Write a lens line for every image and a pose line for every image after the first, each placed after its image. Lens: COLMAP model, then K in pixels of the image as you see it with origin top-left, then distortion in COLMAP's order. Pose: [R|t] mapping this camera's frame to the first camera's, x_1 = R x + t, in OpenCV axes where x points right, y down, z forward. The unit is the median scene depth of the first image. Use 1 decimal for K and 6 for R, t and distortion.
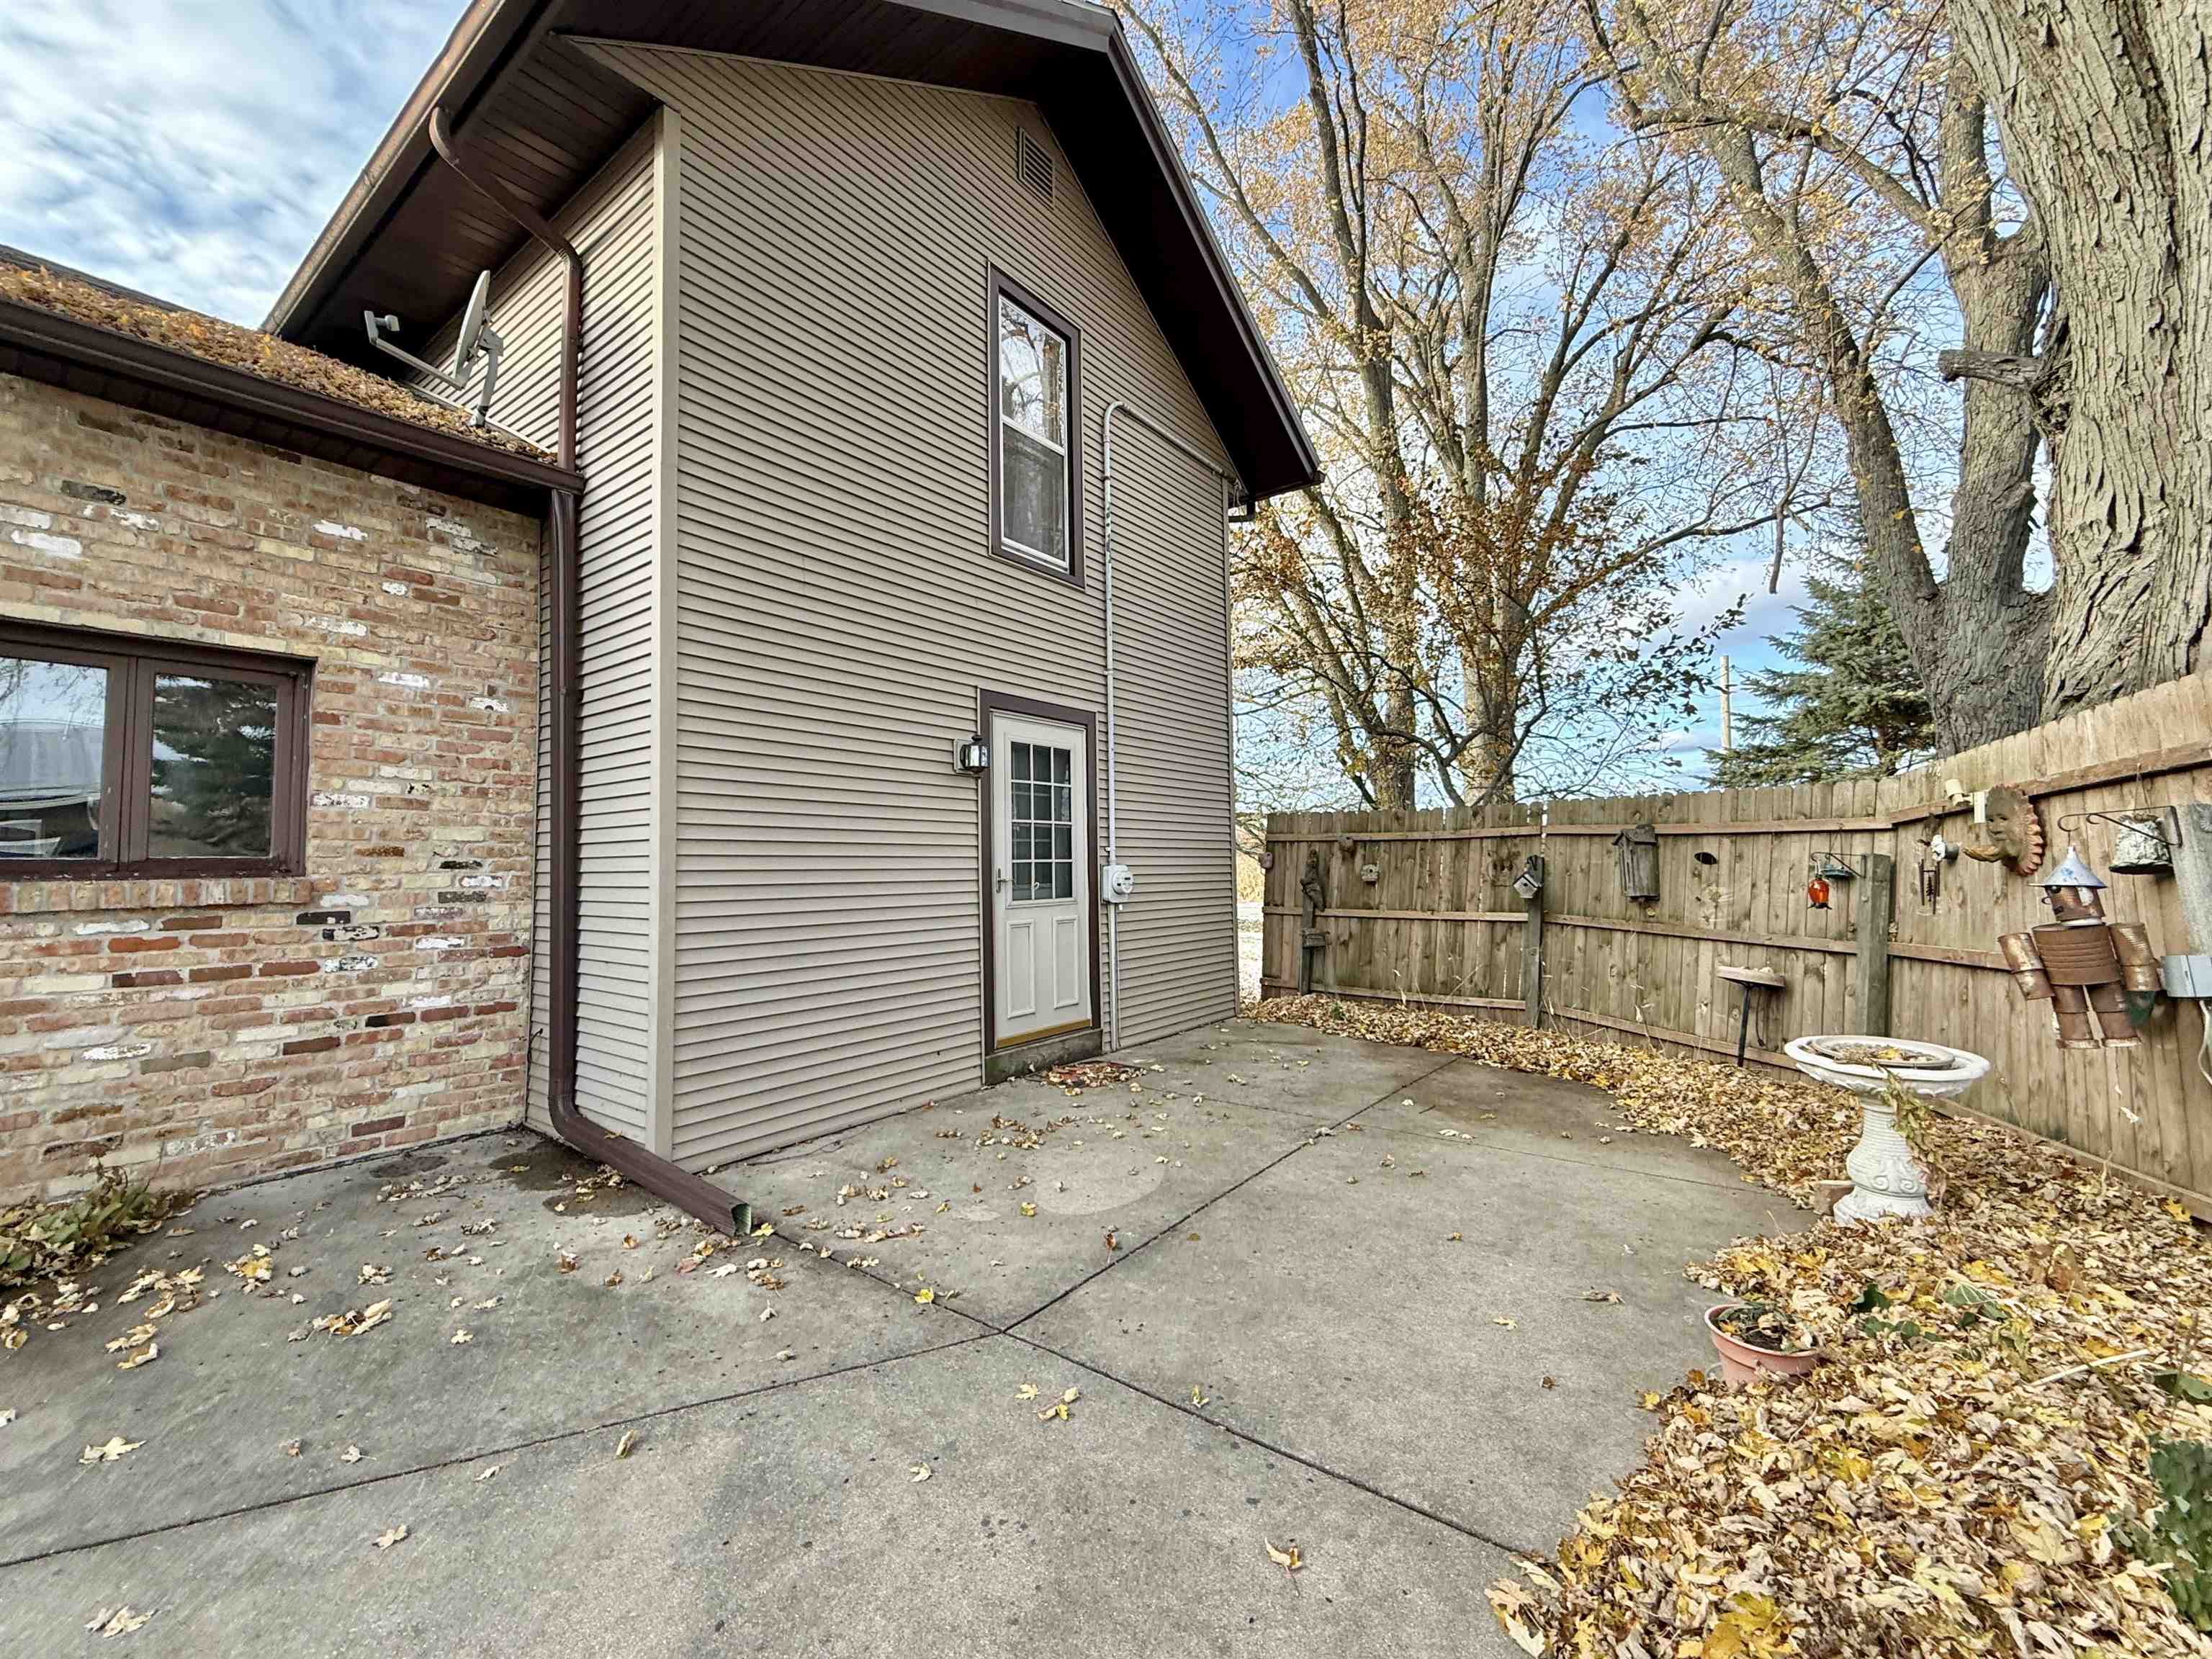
lens RADIAL K [[908.2, 0, 1096.1], [0, 908.2, 829.5], [0, 0, 1]] dist [0.000235, 0.000121]
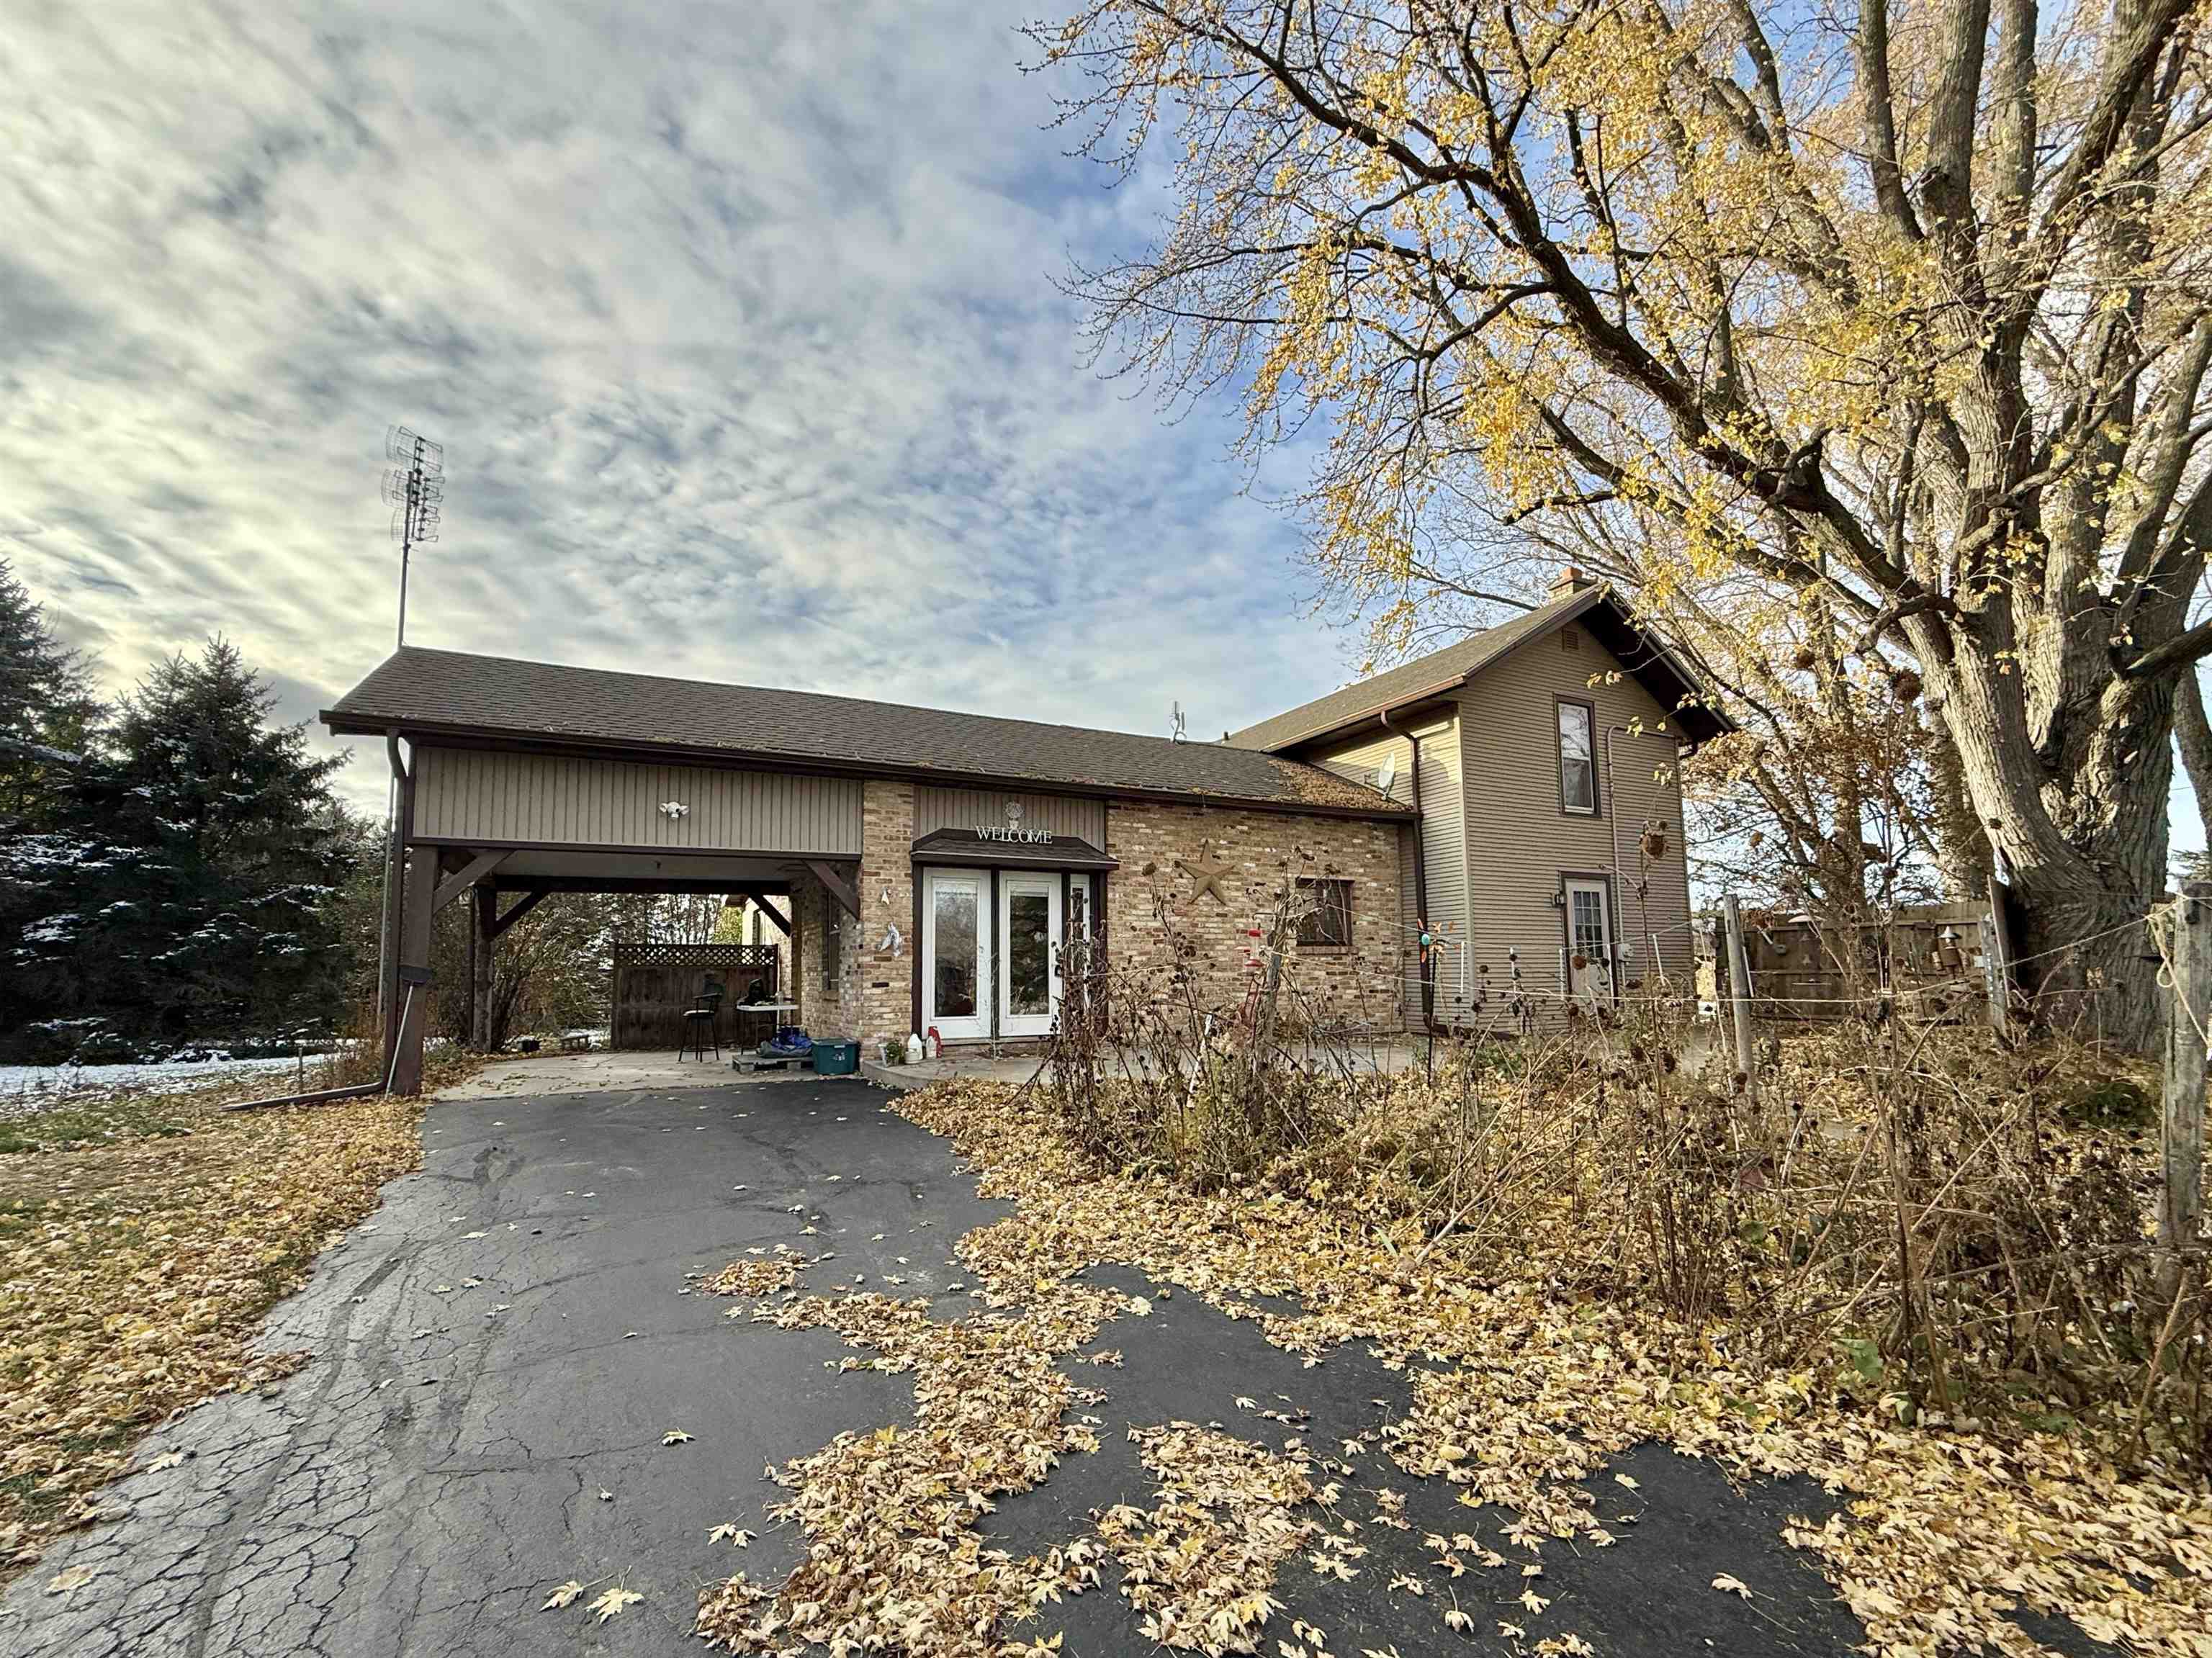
lens RADIAL K [[932.4, 0, 1092.9], [0, 932.4, 842.9], [0, 0, 1]] dist [-0.000073, -0.000148]
pose [[0.893712, -0.037403, -0.447080, -0.113470], [0.007390, 0.997611, -0.068688, -0.060046], [0.448581, 0.058084, 0.891853, -1.661585]]
